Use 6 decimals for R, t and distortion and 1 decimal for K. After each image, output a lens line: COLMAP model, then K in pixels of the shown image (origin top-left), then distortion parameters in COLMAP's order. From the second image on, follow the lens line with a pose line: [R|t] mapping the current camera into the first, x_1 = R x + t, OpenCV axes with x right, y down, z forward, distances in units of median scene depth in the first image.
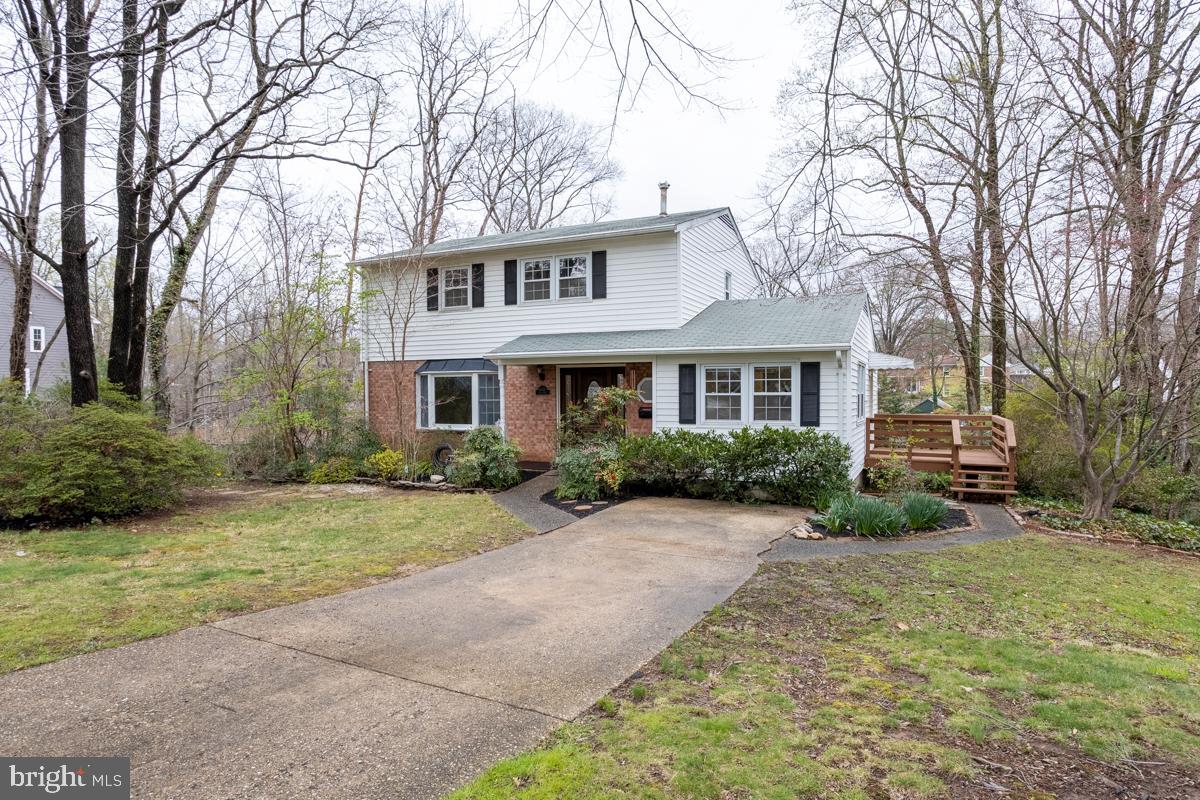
lens RADIAL K [[617.7, 0, 607.4], [0, 617.7, 389.8], [0, 0, 1]] dist [-0.051405, 0.038963]
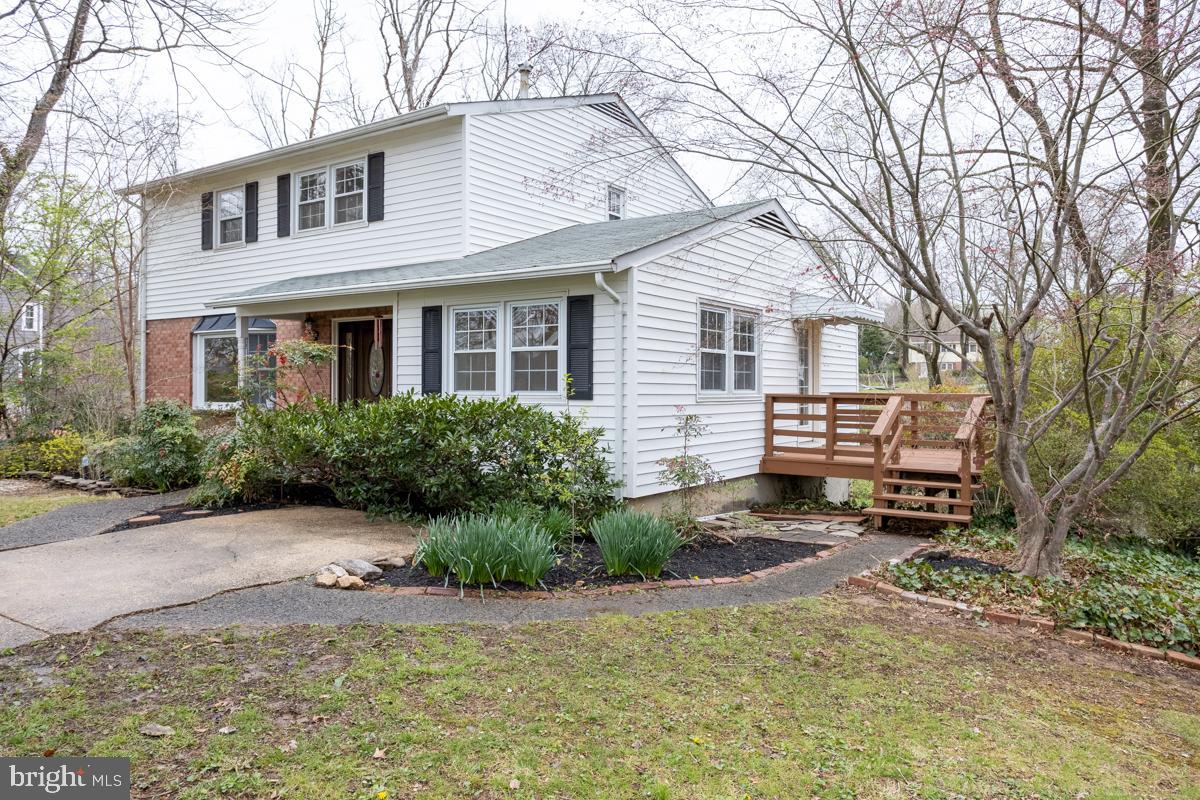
lens RADIAL K [[747.0, 0, 586.7], [0, 747.0, 375.9], [0, 0, 1]] dist [0.012888, 0.001823]
pose [[0.989106, 0.002212, -0.147186, 0.344874], [-0.002849, 0.999987, -0.004121, 0.029719], [0.147175, 0.004495, 0.989100, 0.195240]]
